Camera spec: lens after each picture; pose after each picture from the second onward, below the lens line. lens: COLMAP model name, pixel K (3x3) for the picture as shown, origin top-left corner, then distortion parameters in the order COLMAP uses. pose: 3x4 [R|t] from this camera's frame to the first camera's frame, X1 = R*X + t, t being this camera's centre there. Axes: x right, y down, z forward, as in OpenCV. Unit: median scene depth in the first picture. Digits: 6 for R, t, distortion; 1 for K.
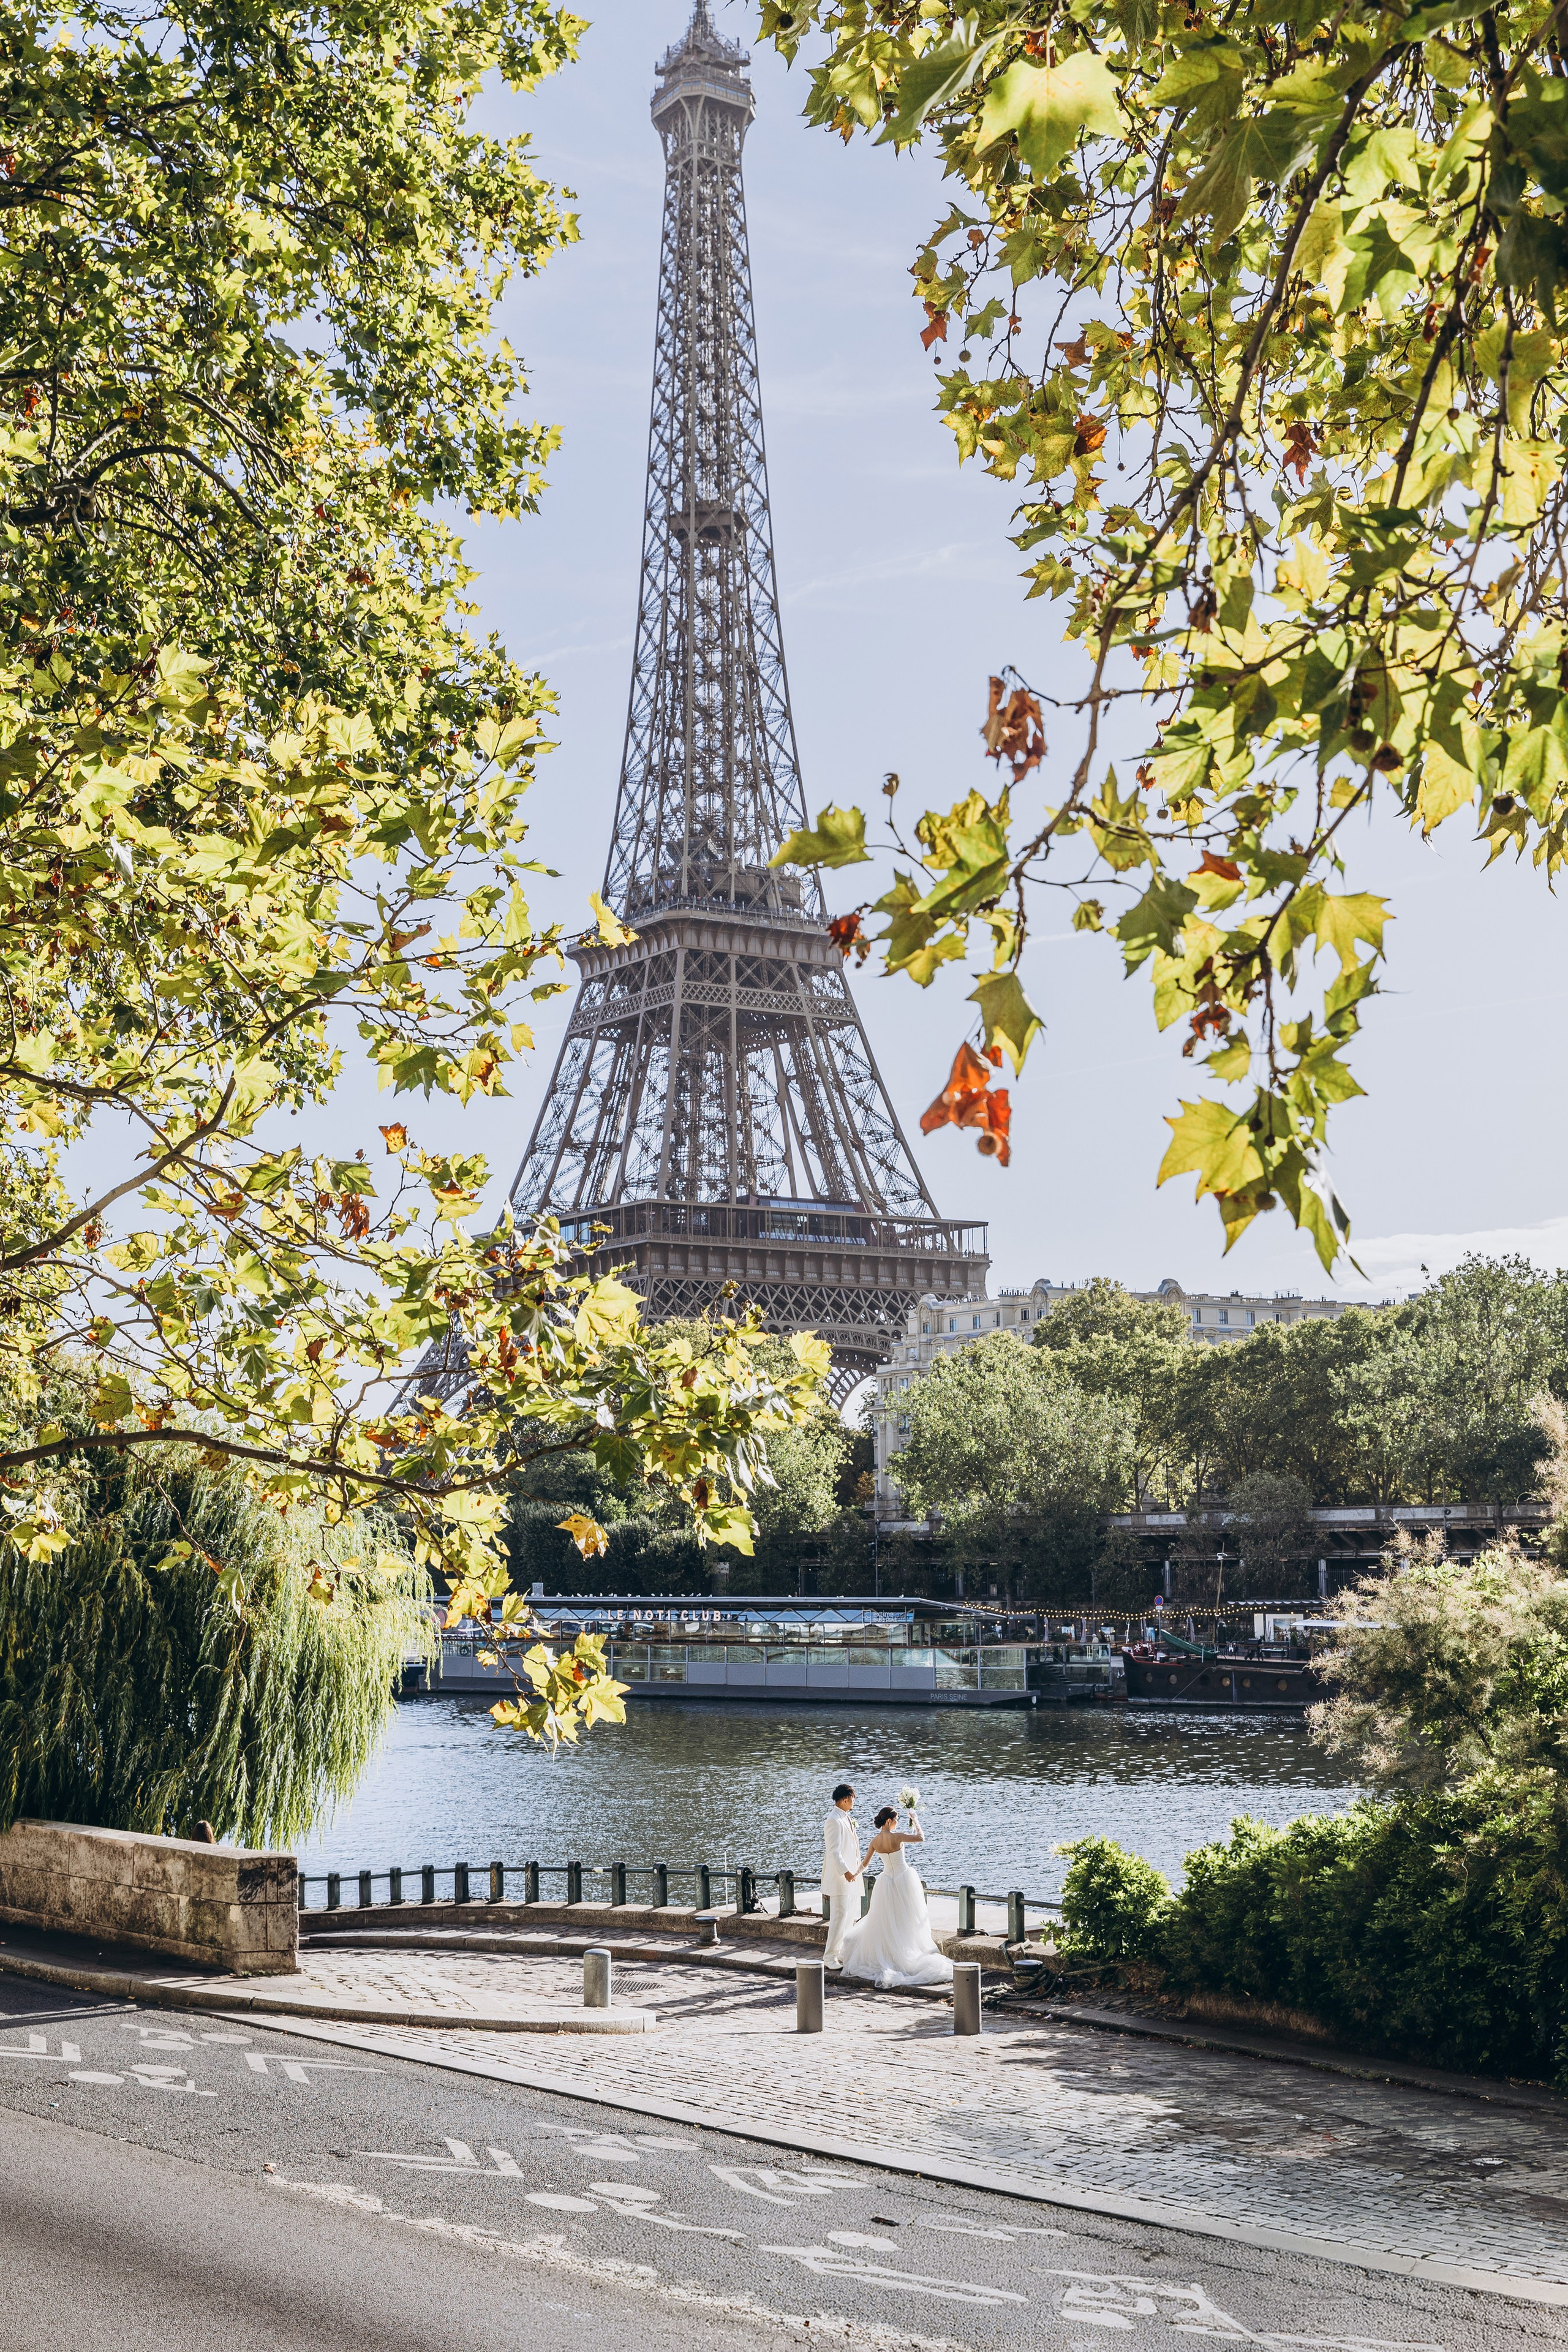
lens RADIAL K [[3349.6, 0, 731.2], [0, 3349.6, 1177.1], [0, 0, 1]] dist [-0.005225, -0.007156]
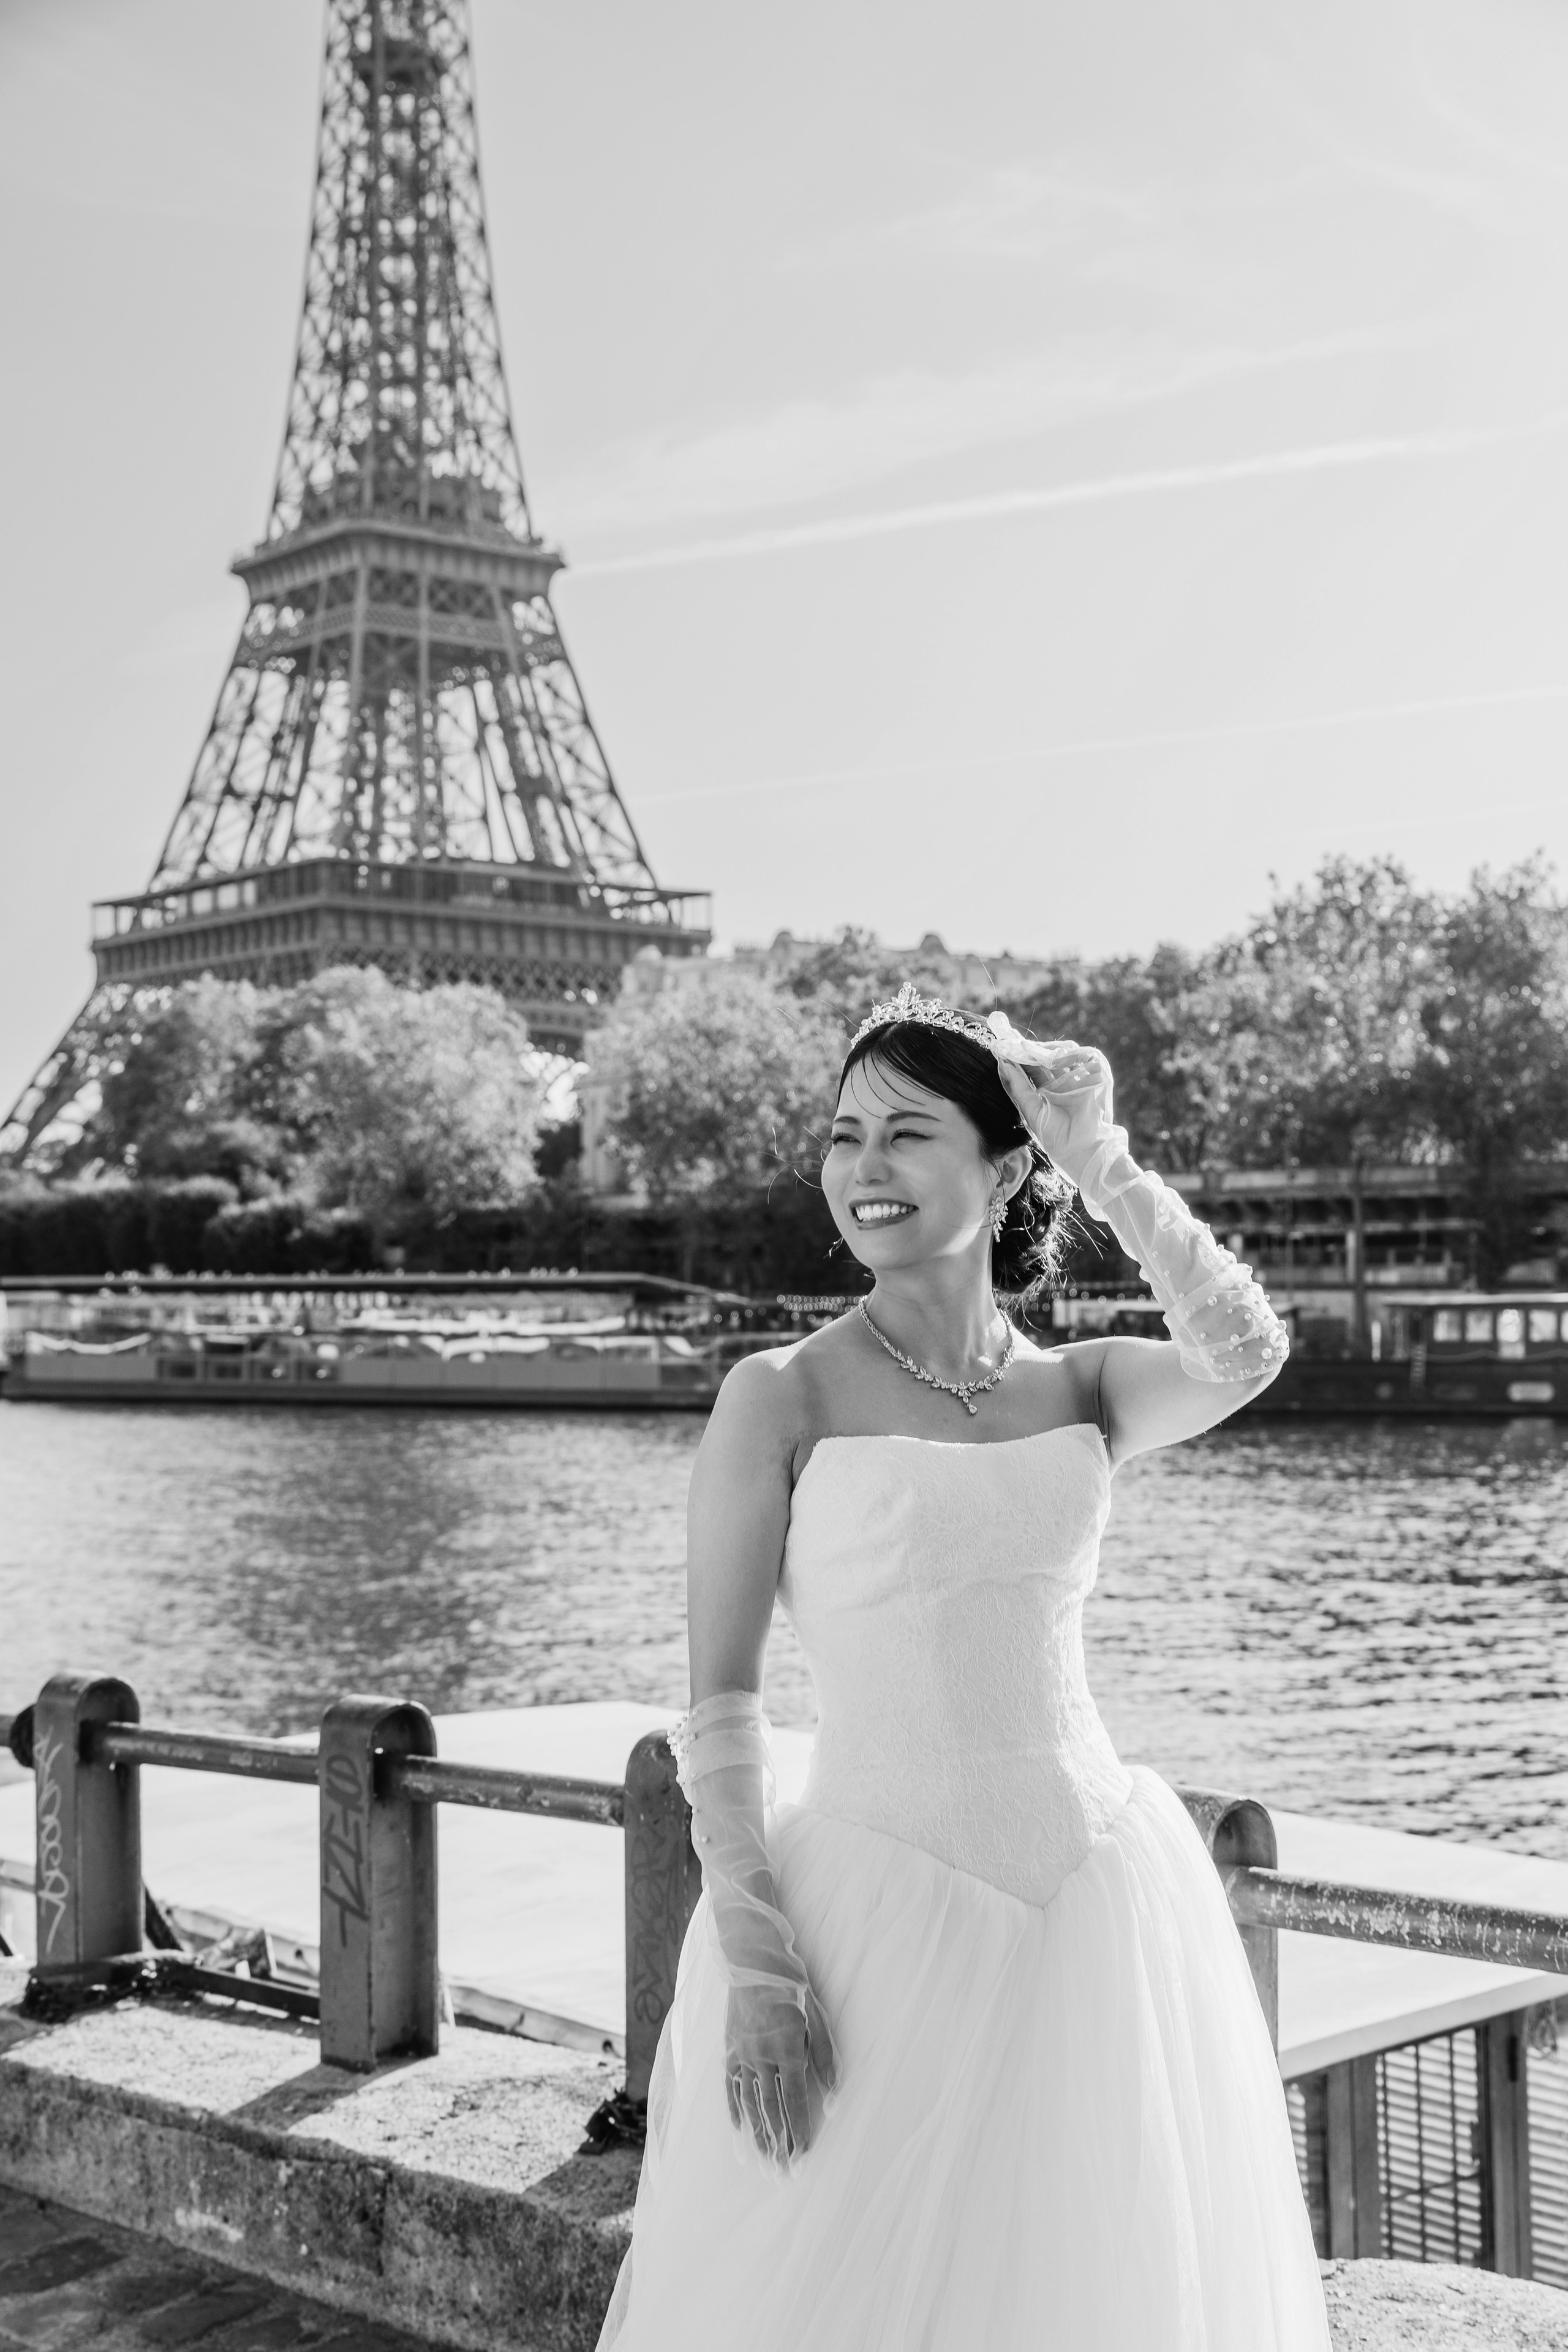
lens RADIAL K [[3201.6, 0, 793.9], [0, 3201.6, 1185.6], [0, 0, 1]] dist [0.016383, 0.016534]
pose [[0.993354, 0.008572, 0.114777, 0.001727], [-0.016435, 0.997568, 0.067732, 0.032868], [-0.113917, -0.069168, 0.991079, 0.156139]]
